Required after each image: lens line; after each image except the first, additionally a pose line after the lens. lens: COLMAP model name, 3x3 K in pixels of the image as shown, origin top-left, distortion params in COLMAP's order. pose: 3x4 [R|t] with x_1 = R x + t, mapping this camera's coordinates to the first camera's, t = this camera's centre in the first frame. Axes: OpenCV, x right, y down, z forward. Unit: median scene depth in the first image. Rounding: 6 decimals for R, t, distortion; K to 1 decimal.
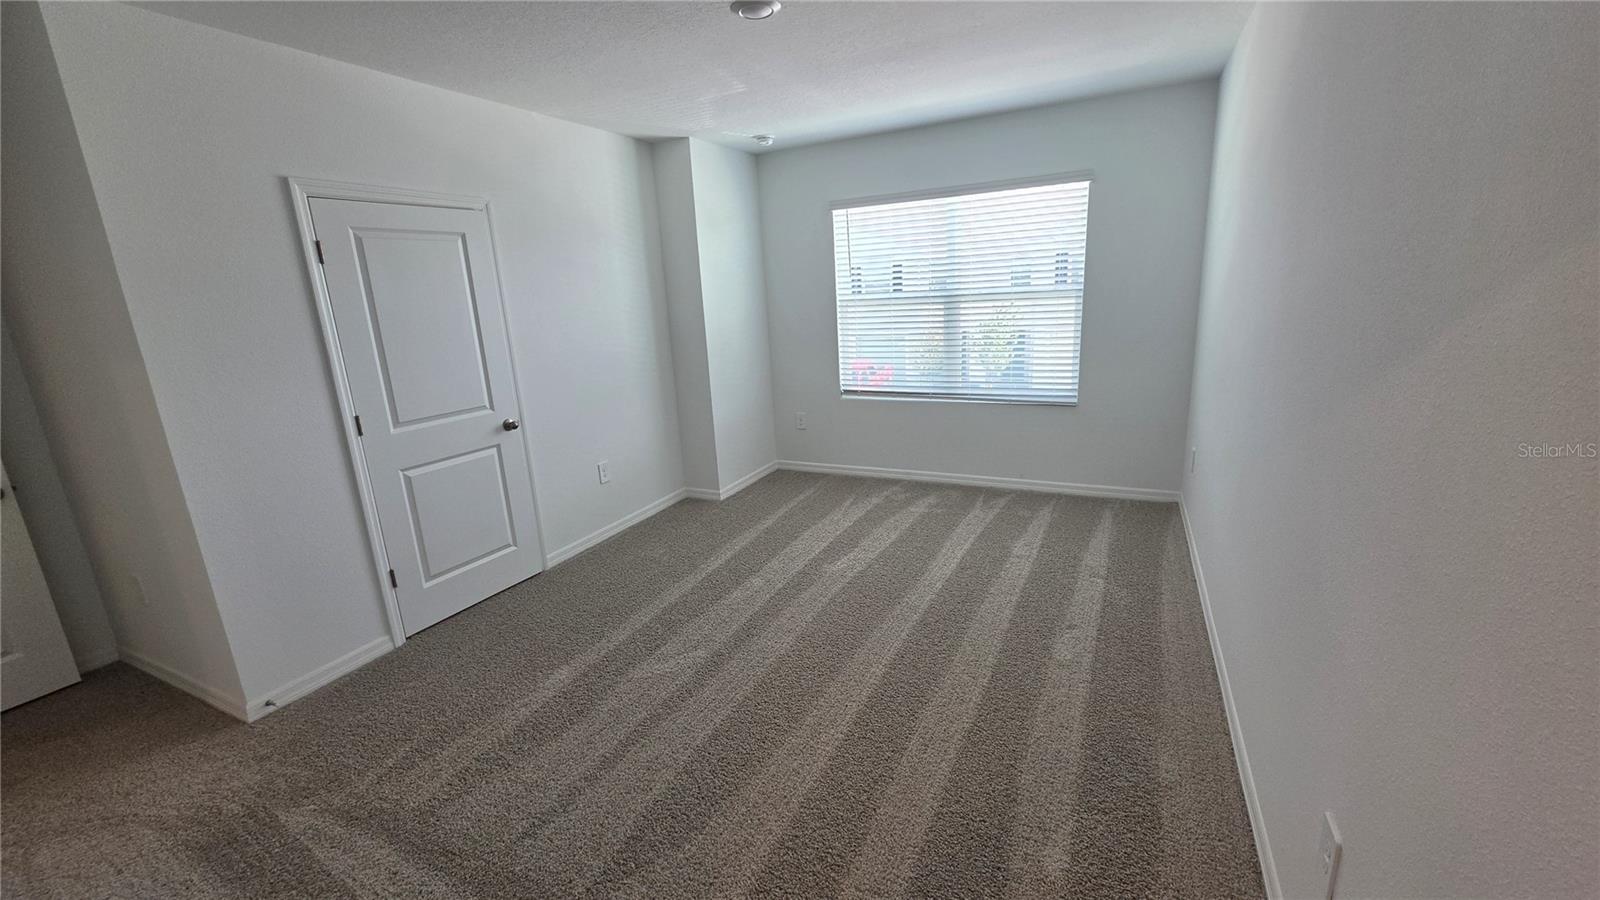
lens RADIAL K [[638.7, 0, 800.6], [0, 638.7, 449.1], [0, 0, 1]] dist [-0.000677, -0.000574]
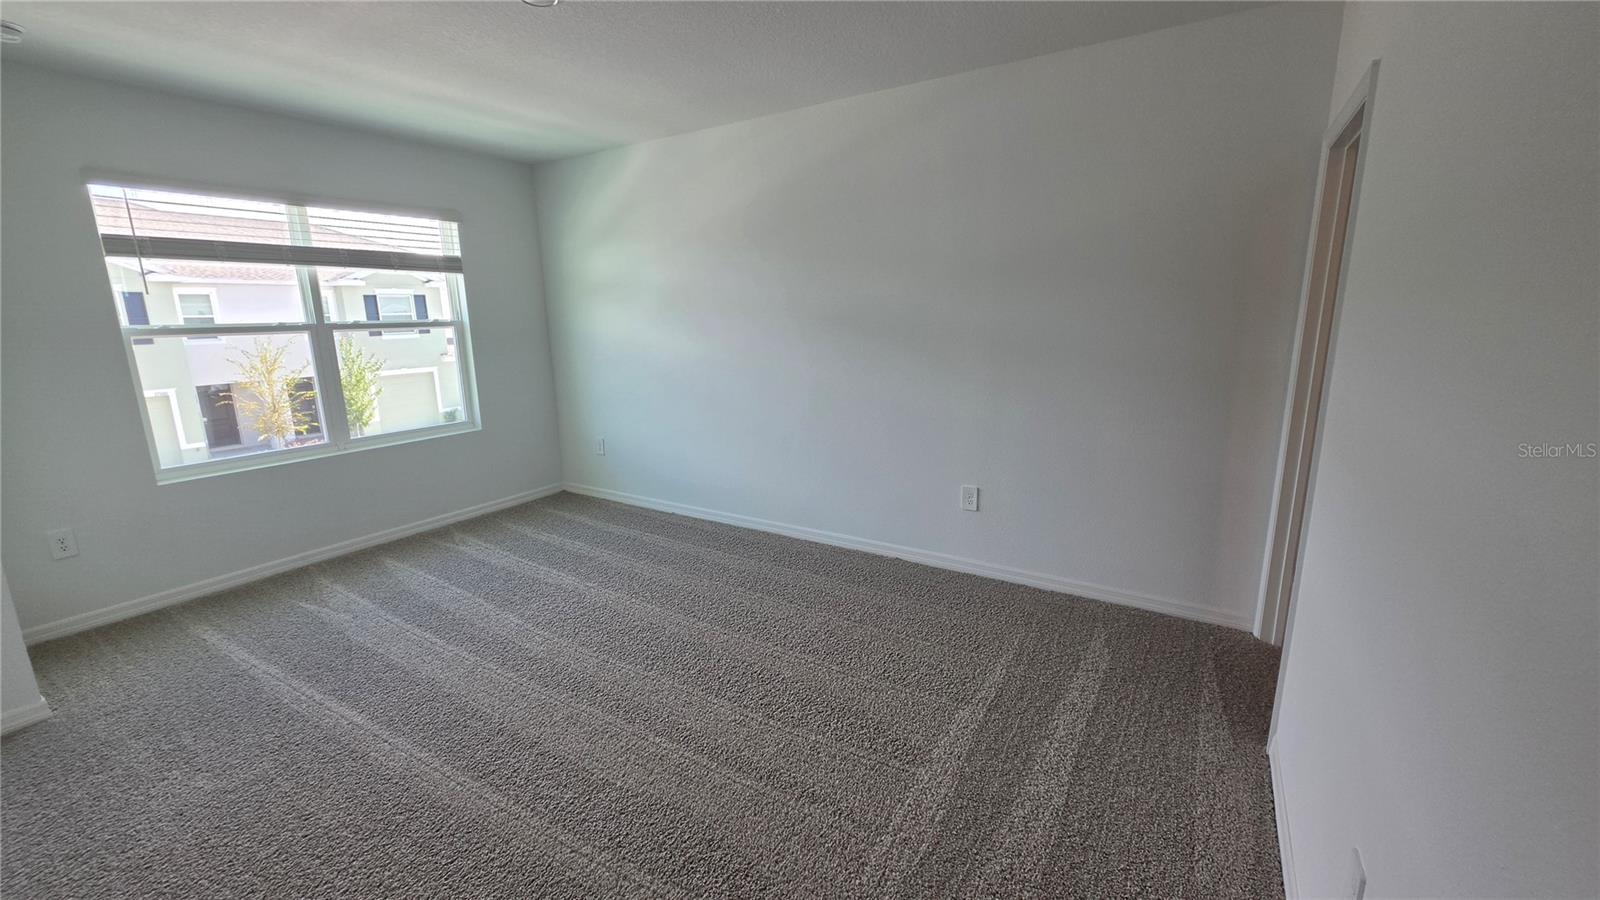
lens RADIAL K [[638.7, 0, 801.6], [0, 638.7, 449.3], [0, 0, 1]] dist [-0.000677, -0.000574]
pose [[0.107468, -0.163332, 0.980700, -0.538955], [0.251361, 0.958830, 0.132144, -0.039470], [-0.961909, 0.232309, 0.144099, 0.339346]]
